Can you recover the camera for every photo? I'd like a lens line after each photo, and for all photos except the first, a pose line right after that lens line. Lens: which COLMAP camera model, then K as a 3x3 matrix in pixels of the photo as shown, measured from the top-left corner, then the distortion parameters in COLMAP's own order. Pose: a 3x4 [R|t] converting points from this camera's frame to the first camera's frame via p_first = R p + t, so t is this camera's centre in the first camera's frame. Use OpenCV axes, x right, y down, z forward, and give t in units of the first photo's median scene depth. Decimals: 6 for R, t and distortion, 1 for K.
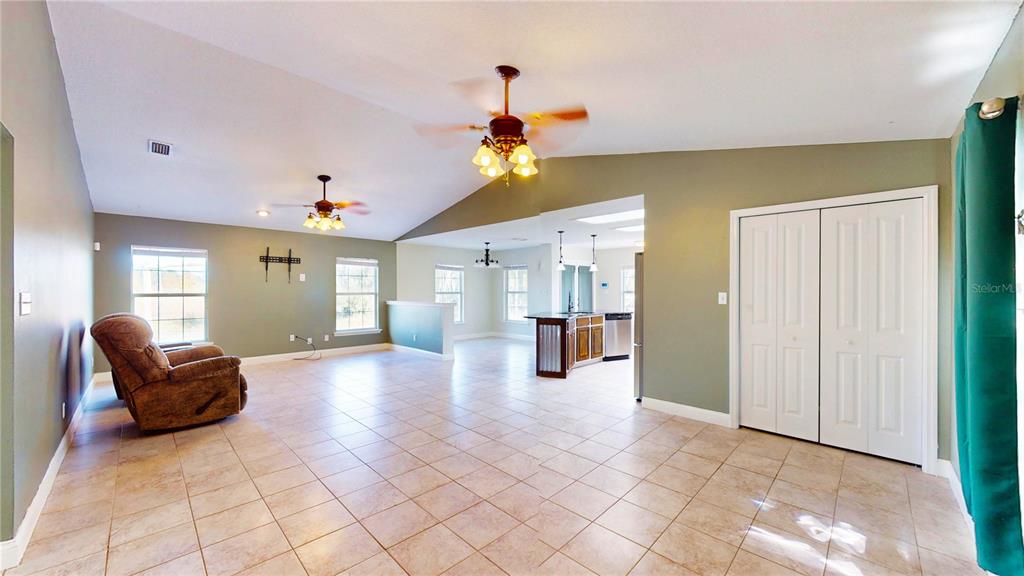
lens RADIAL K [[368.1, 0, 512.4], [0, 368.1, 290.3], [0, 0, 1]] dist [-0.000054, 0.000138]
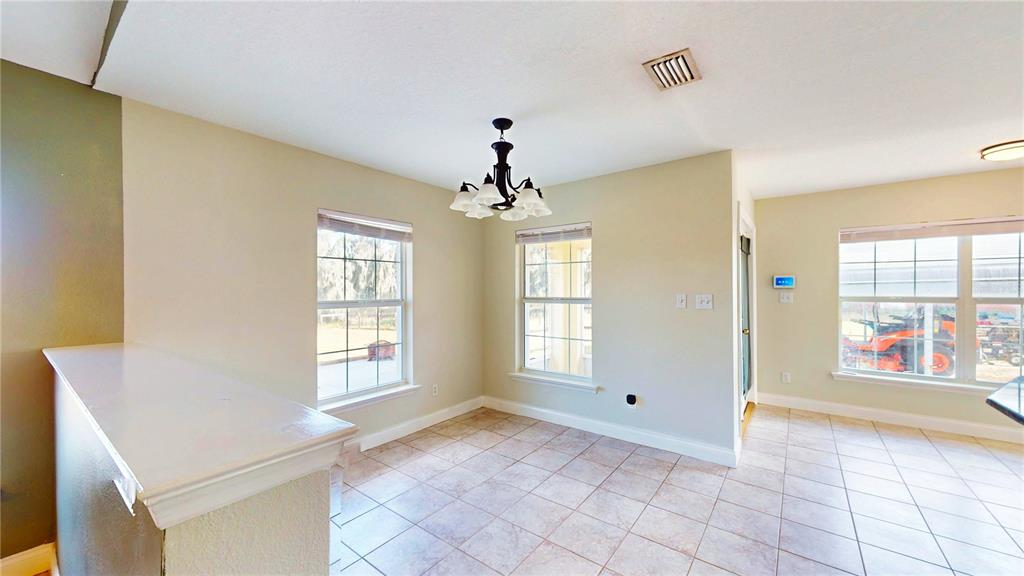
lens RADIAL K [[368.1, 0, 512.4], [0, 368.1, 290.3], [0, 0, 1]] dist [-0.000054, 0.000138]
pose [[0.990820, 0.000966, 0.135186, -0.085075], [-0.001638, 0.999987, 0.004863, -0.007044], [-0.135180, -0.005039, 0.990808, 0.644929]]
